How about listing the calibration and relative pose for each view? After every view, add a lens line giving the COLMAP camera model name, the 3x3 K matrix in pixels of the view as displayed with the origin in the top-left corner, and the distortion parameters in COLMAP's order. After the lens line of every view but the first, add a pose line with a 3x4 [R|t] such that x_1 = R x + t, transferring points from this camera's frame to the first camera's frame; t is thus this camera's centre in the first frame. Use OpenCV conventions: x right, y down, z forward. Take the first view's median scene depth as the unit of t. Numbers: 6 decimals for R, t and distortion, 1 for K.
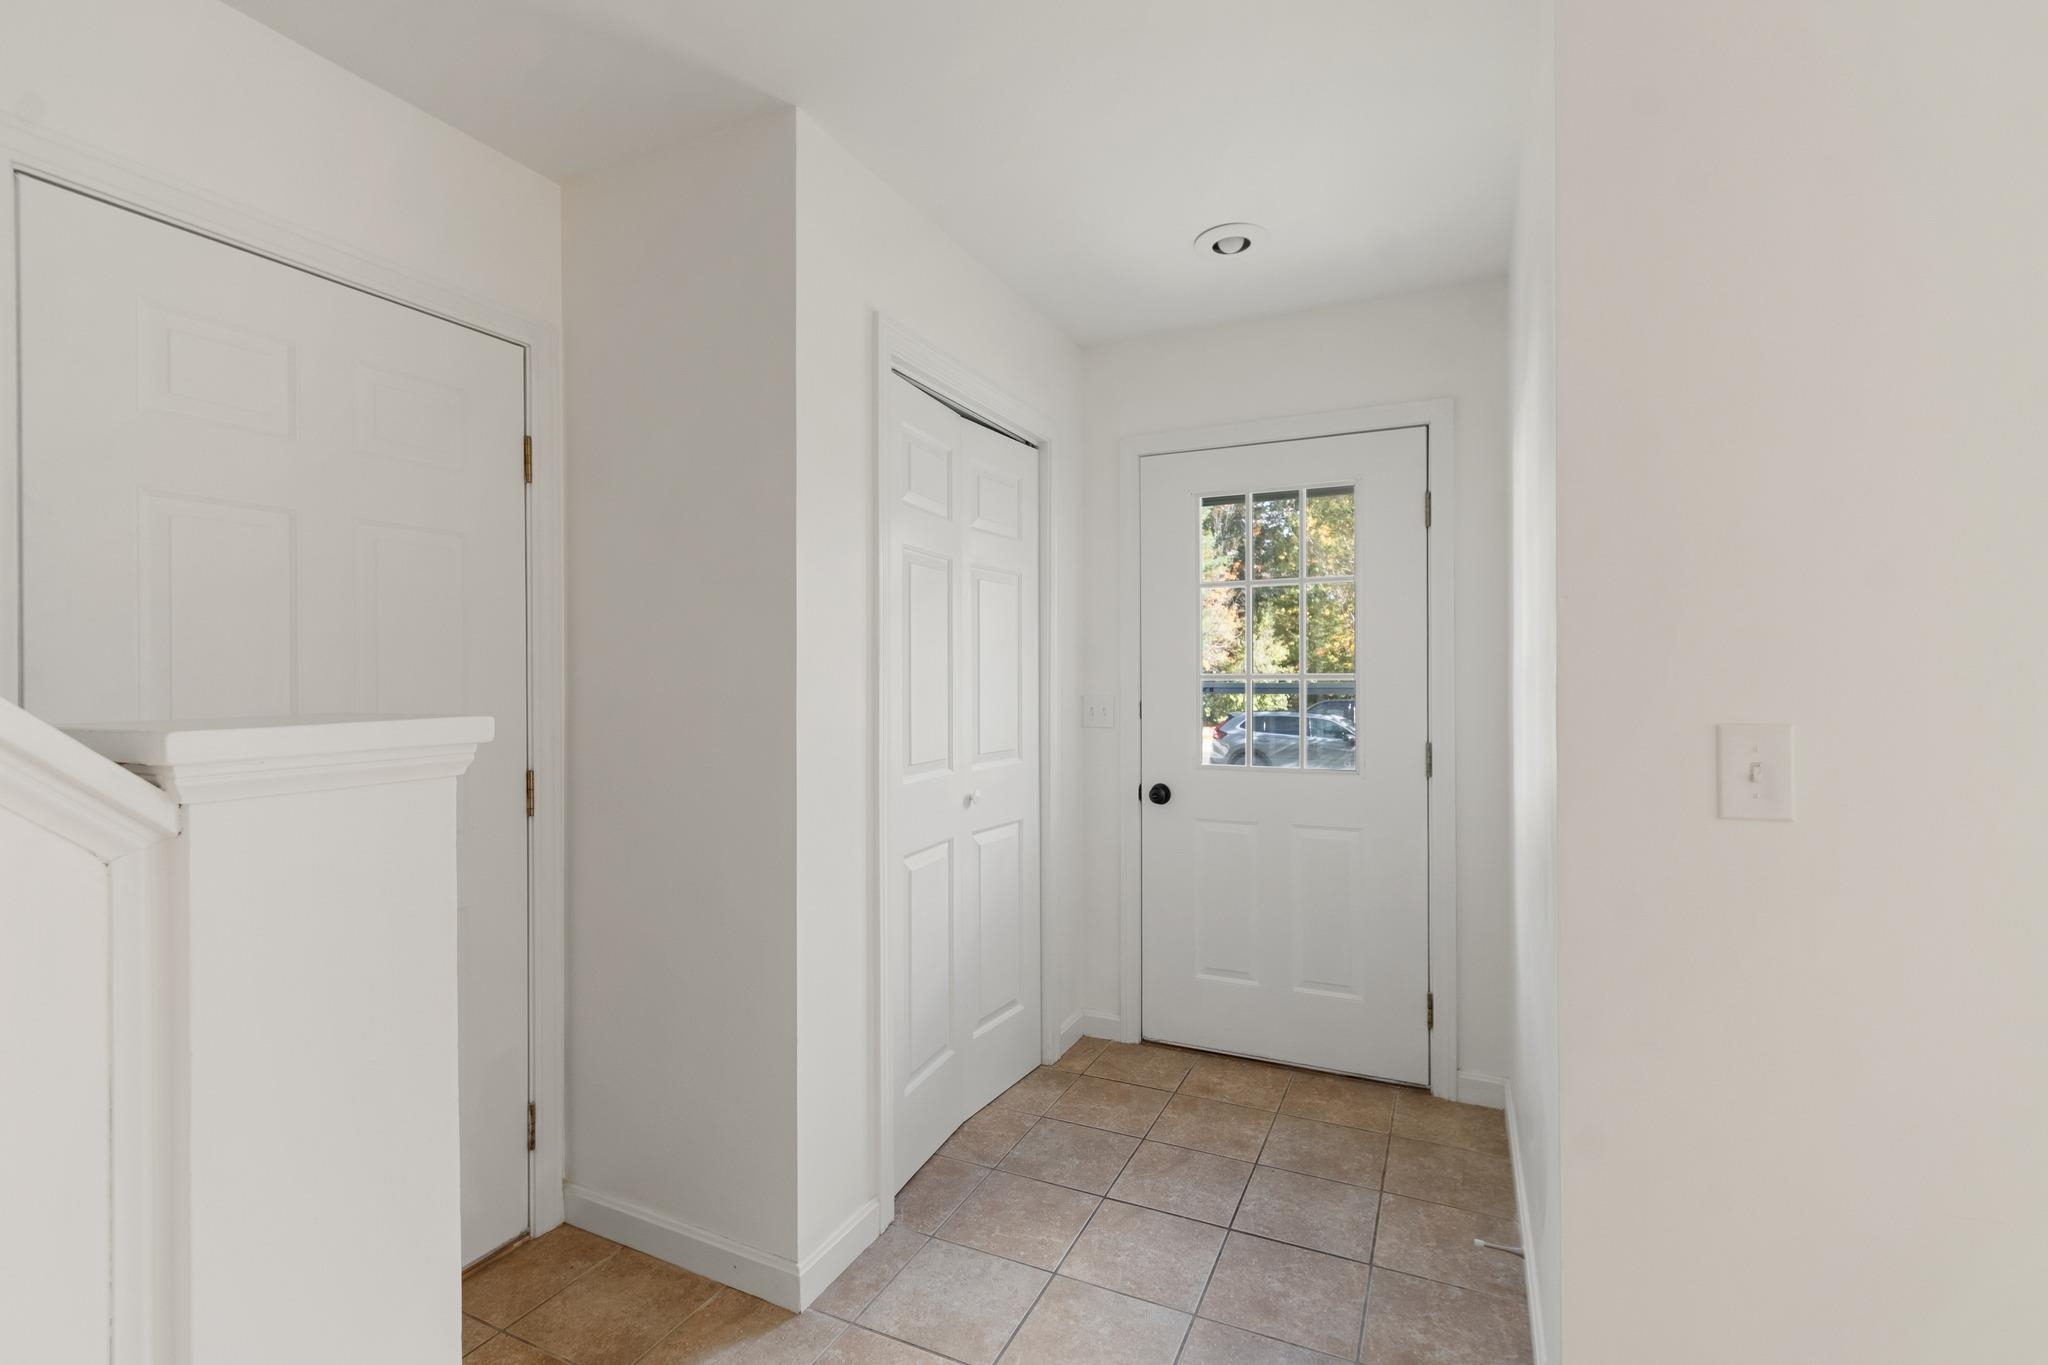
lens RADIAL K [[919.6, 0, 1027.6], [0, 919.6, 677.6], [0, 0, 1]] dist [0.005289, -0.003207]
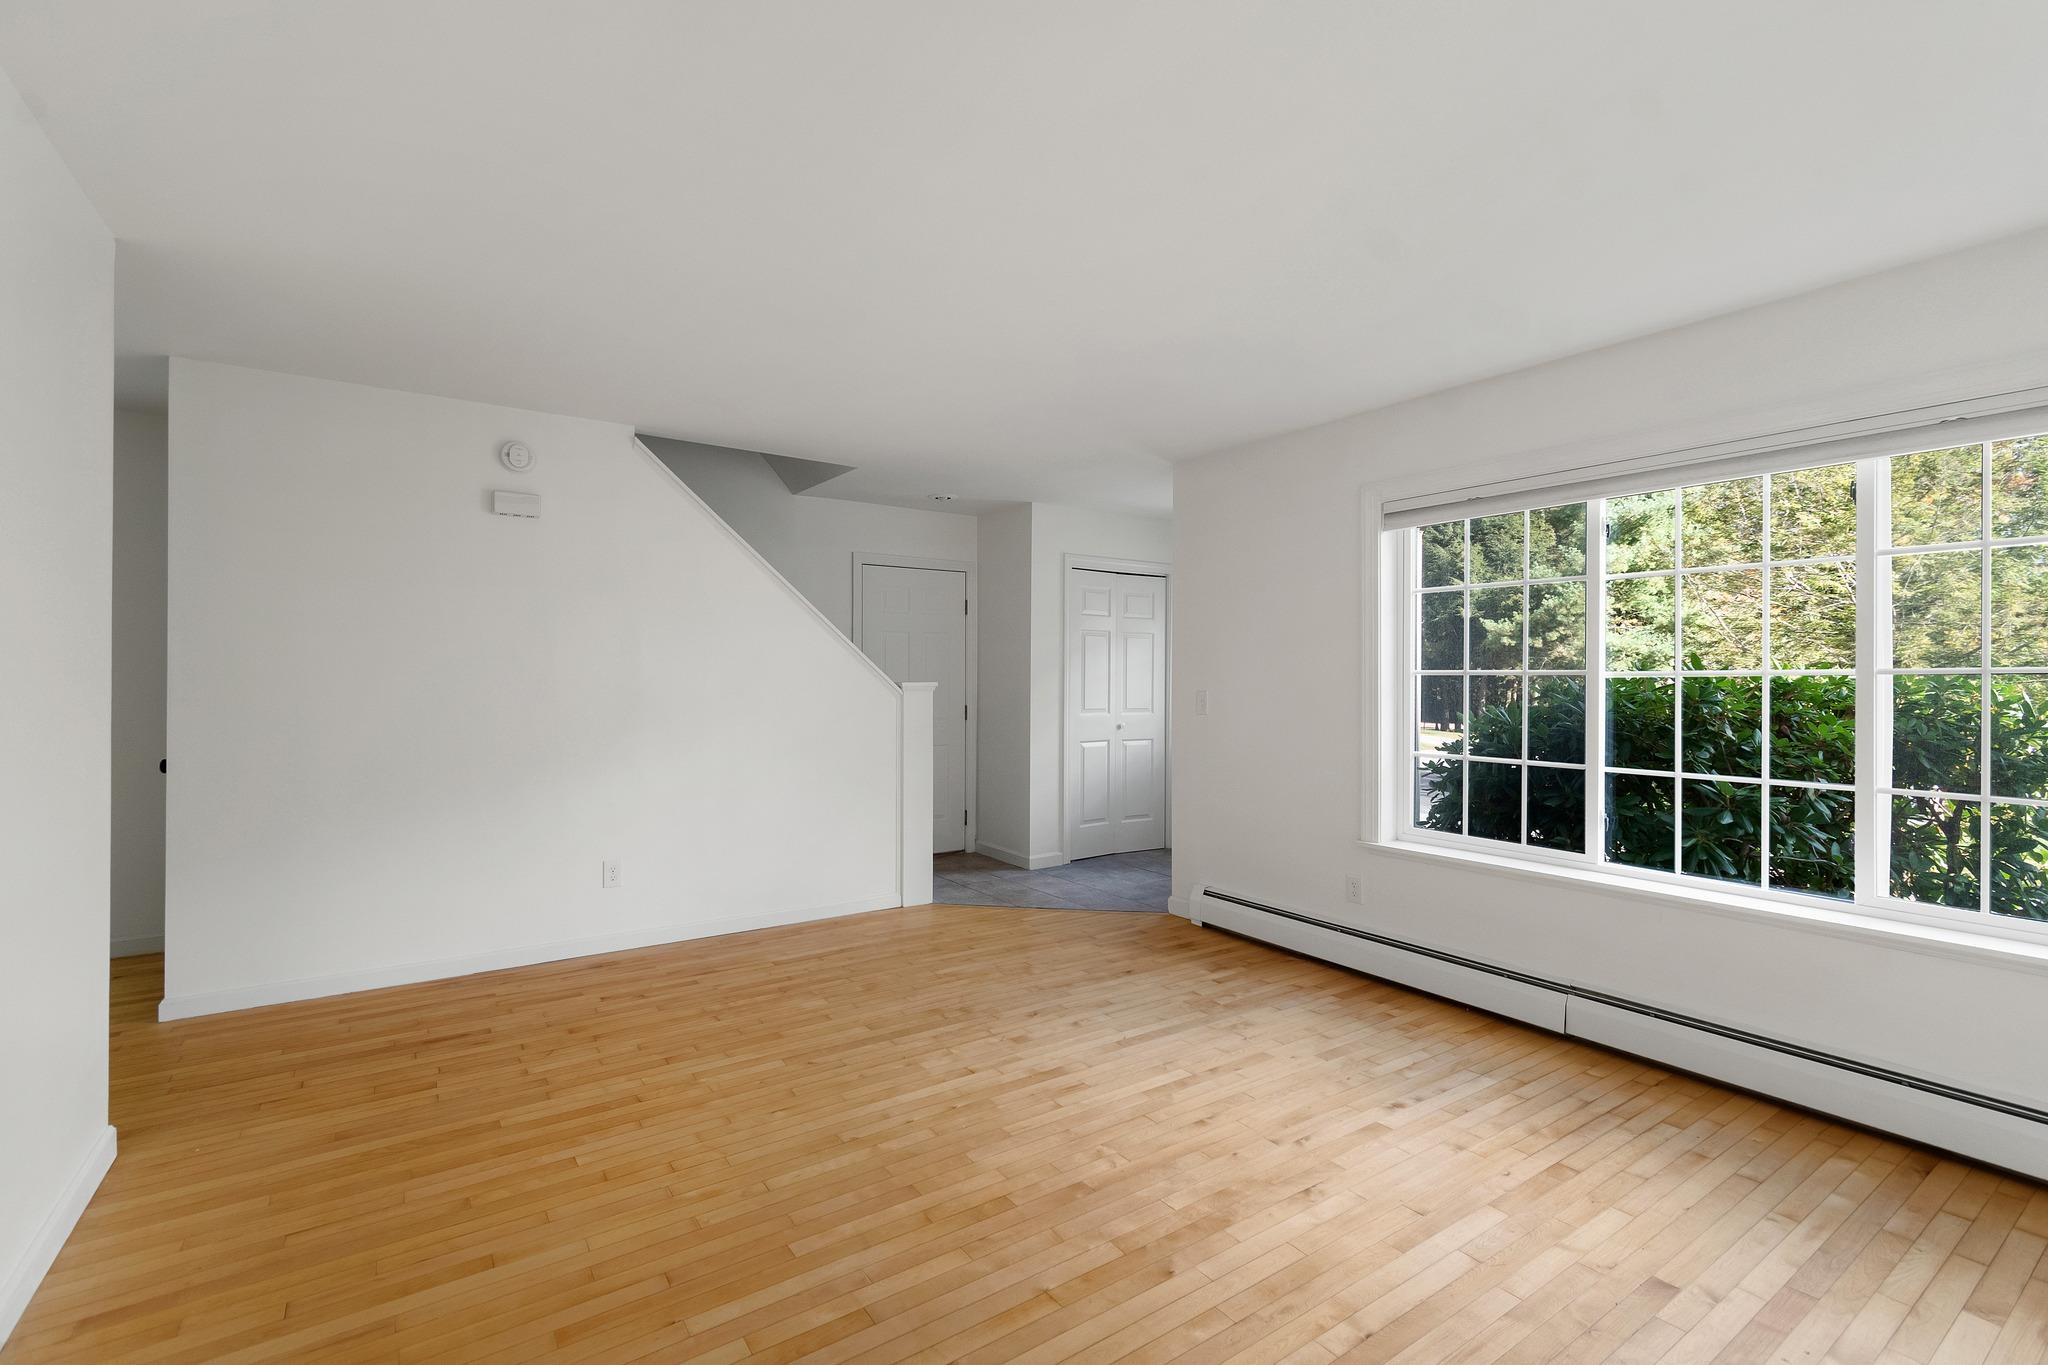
lens RADIAL K [[919.6, 0, 1022.5], [0, 919.6, 682.4], [0, 0, 1]] dist [0.005289, -0.003207]
pose [[0.863574, 0.004612, -0.504201, 1.147237], [-0.003227, 0.999988, 0.003619, 0.005246], [0.504212, -0.001498, 0.863579, -1.534513]]
